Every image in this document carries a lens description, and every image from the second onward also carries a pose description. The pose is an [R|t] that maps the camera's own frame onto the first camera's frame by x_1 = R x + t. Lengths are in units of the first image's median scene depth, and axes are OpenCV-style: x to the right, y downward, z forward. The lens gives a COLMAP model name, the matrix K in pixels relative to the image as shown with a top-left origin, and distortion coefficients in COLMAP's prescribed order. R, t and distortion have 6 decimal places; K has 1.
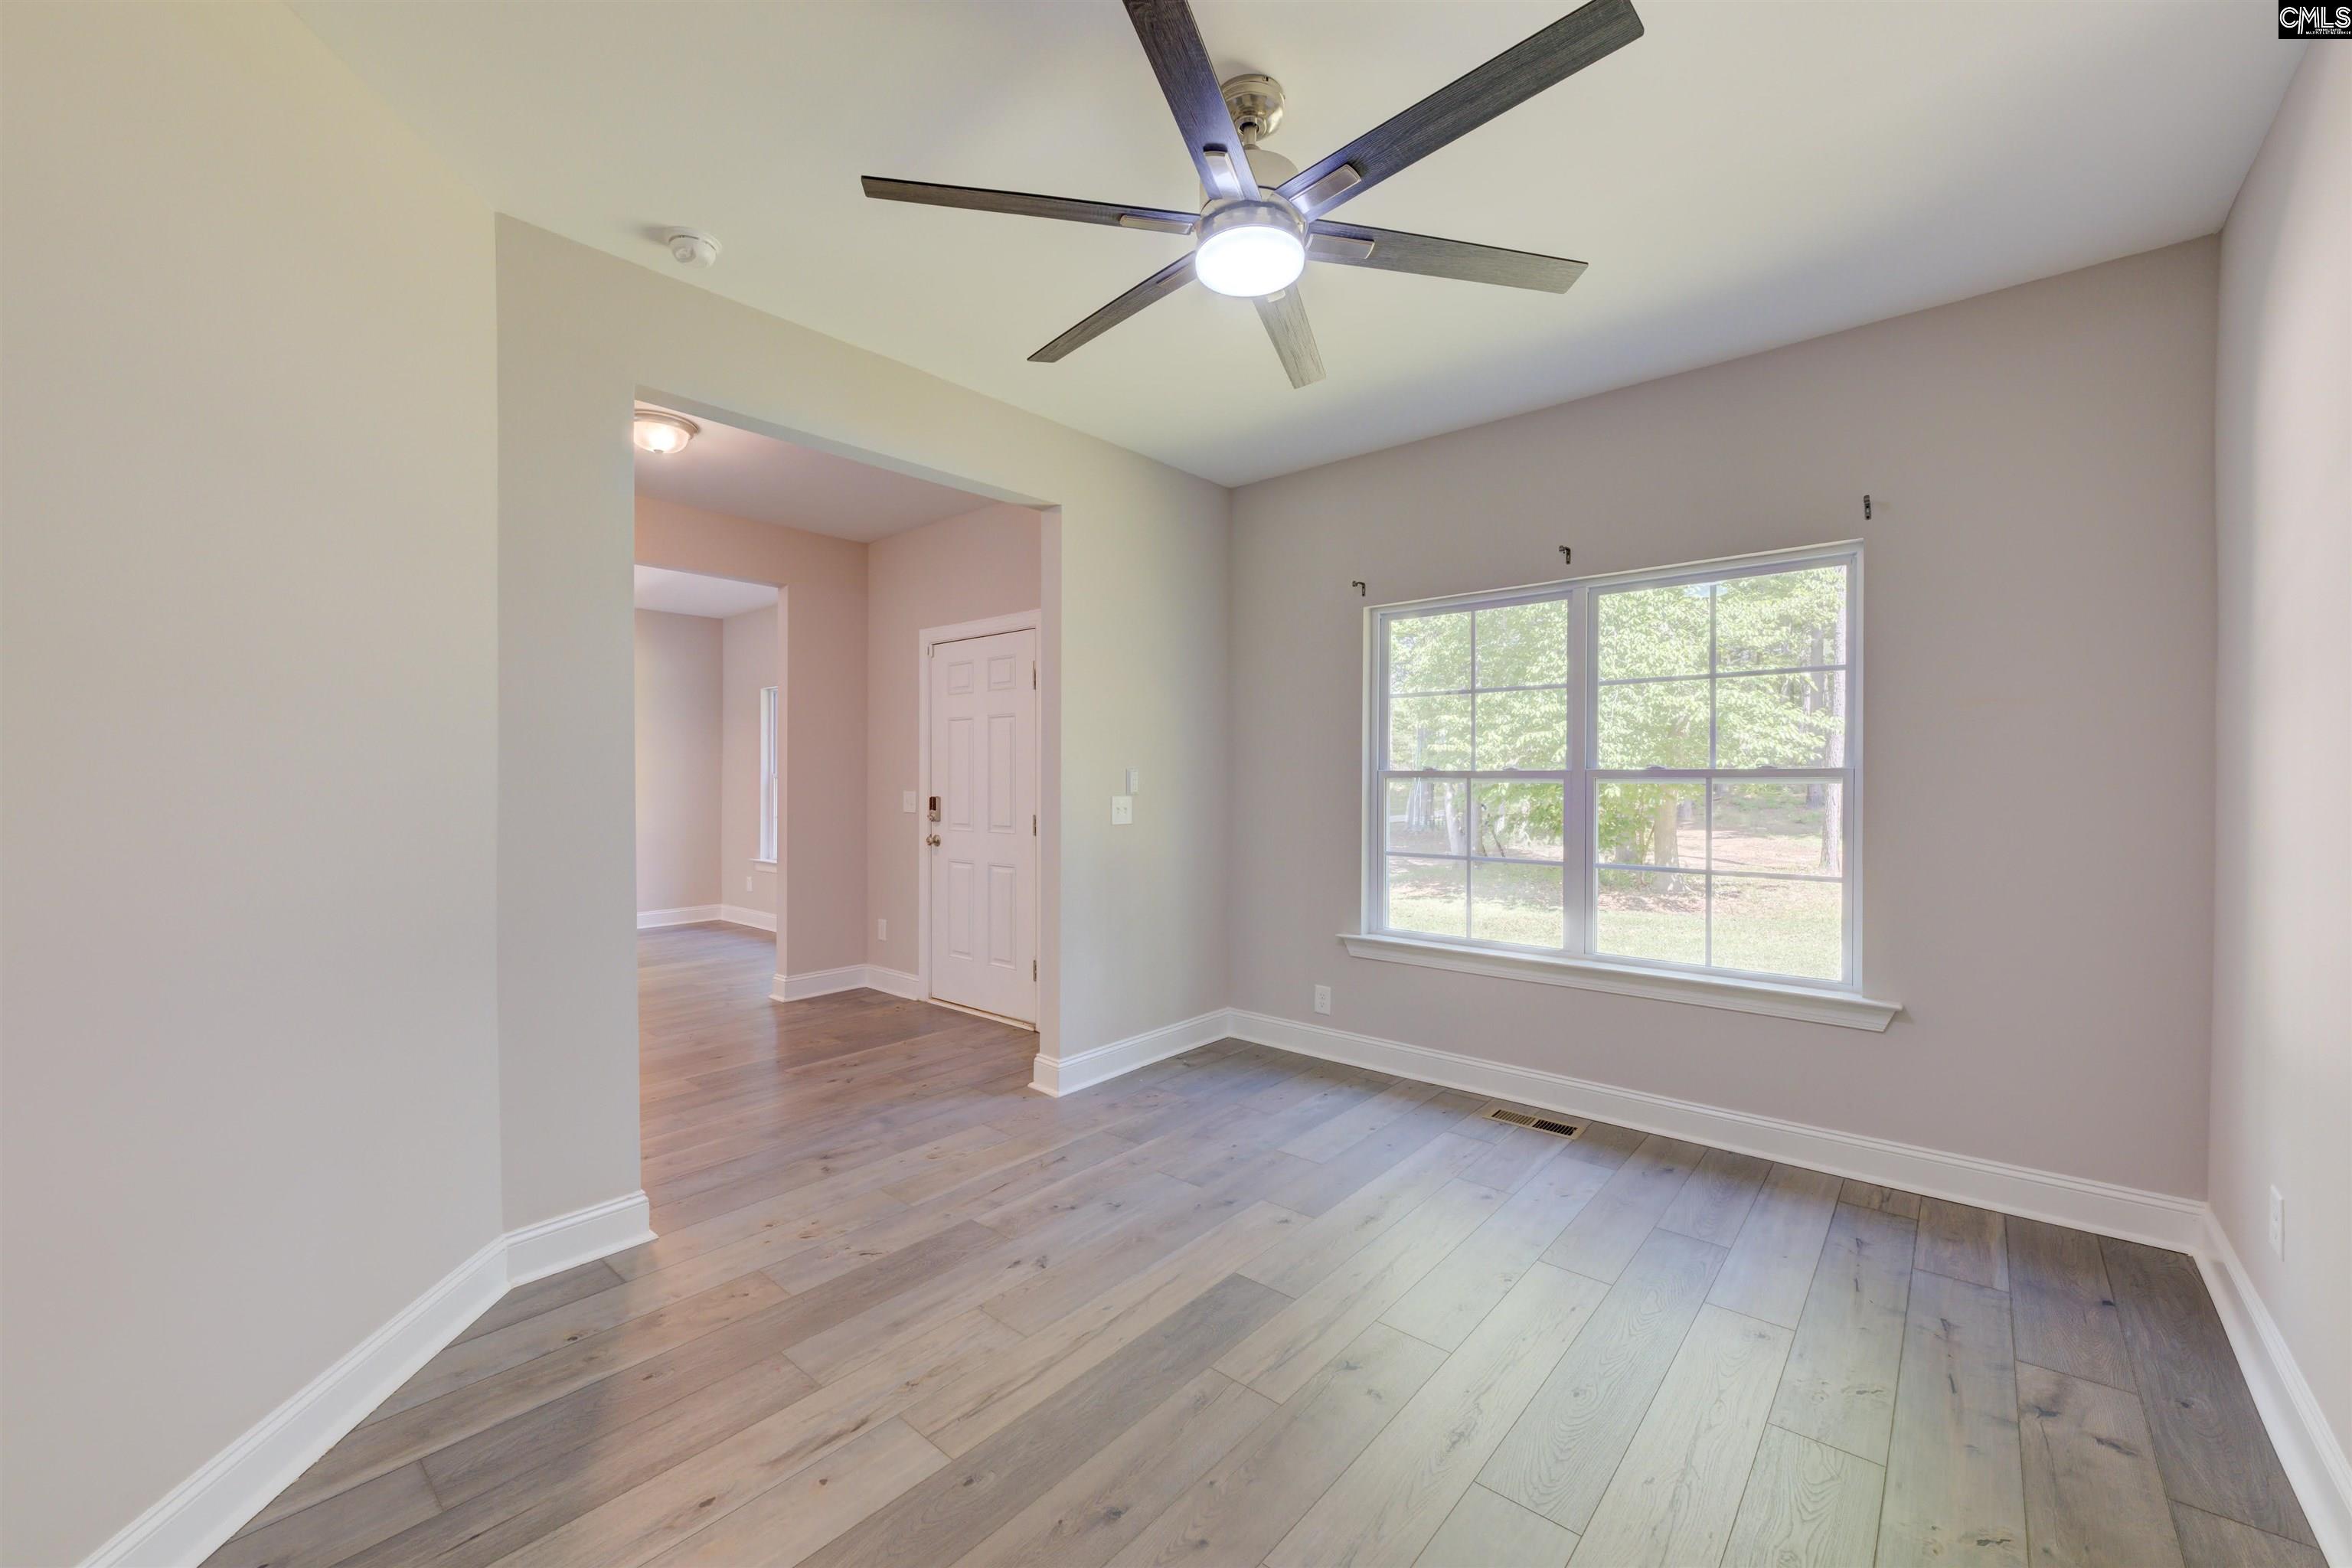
lens RADIAL K [[959.7, 0, 1176.0], [0, 959.7, 784.0], [0, 0, 1]] dist [-0.000902, -0.000060]
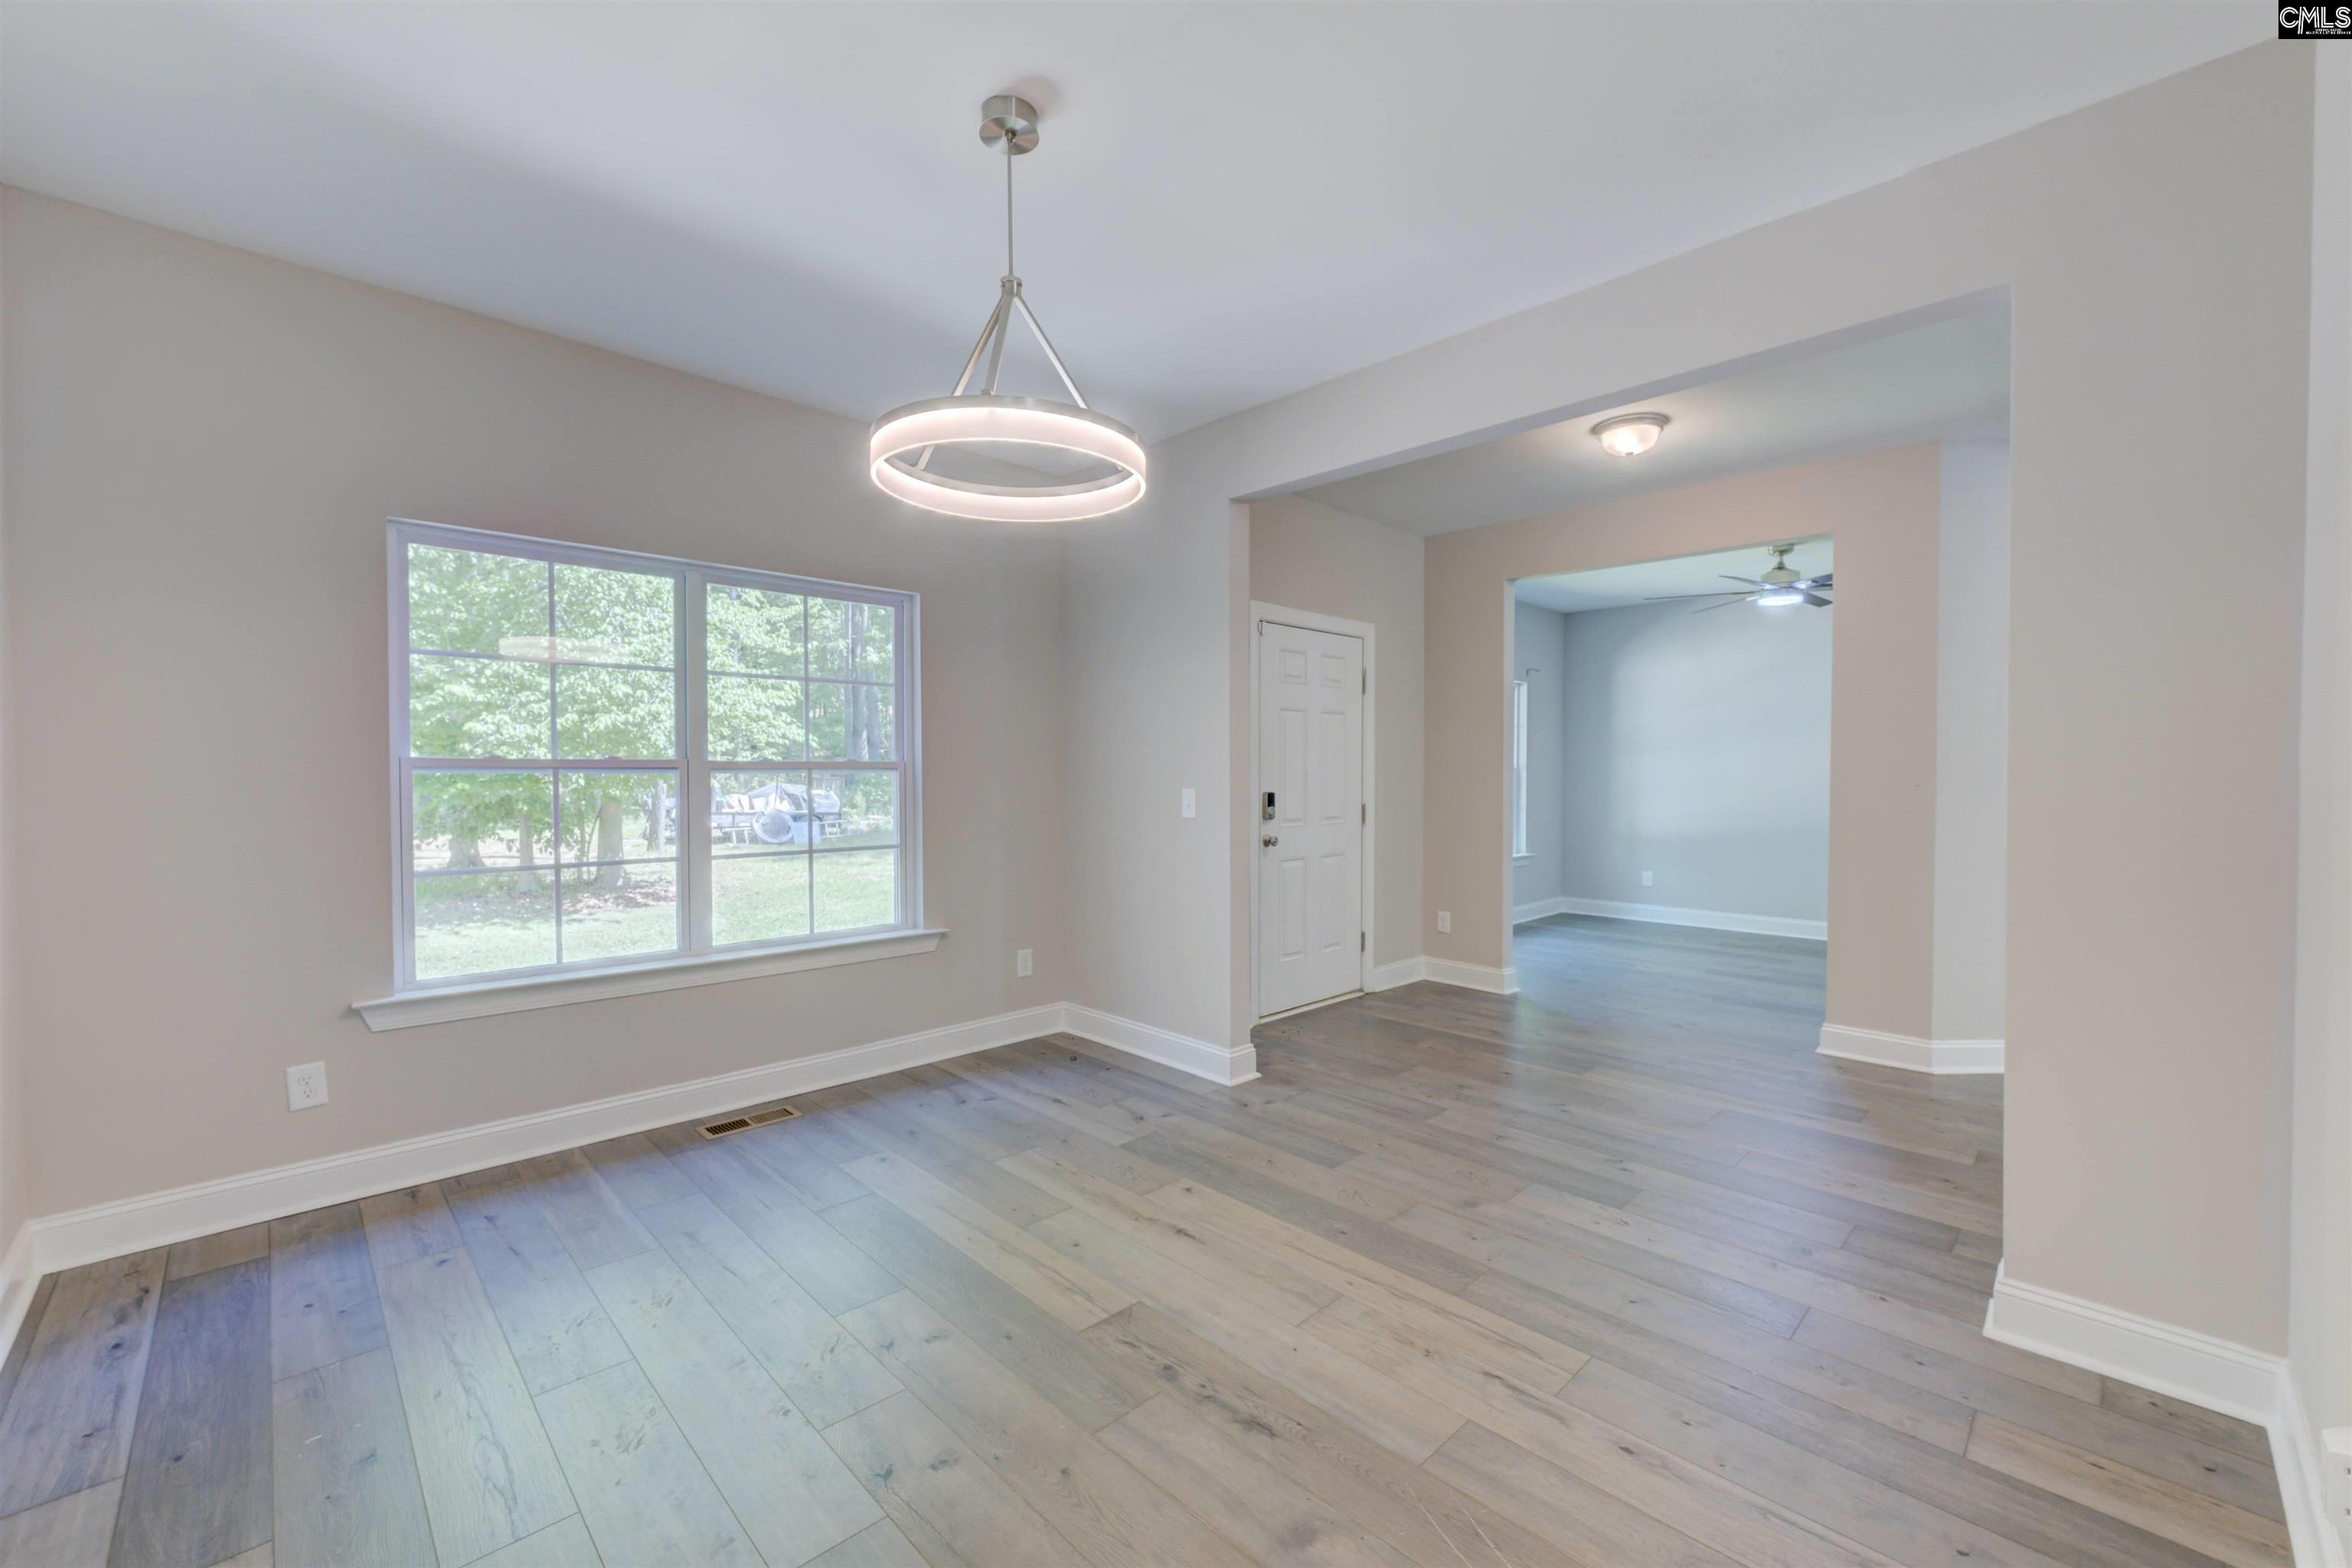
lens RADIAL K [[935.3, 0, 1176.0], [0, 935.3, 784.0], [0, 0, 1]] dist [0.036630, -0.000092]
pose [[0.102168, -0.011541, 0.994700, -0.524999], [-0.000014, 0.999933, 0.011603, -0.002004], [-0.994767, -0.001199, 0.102161, 0.461003]]
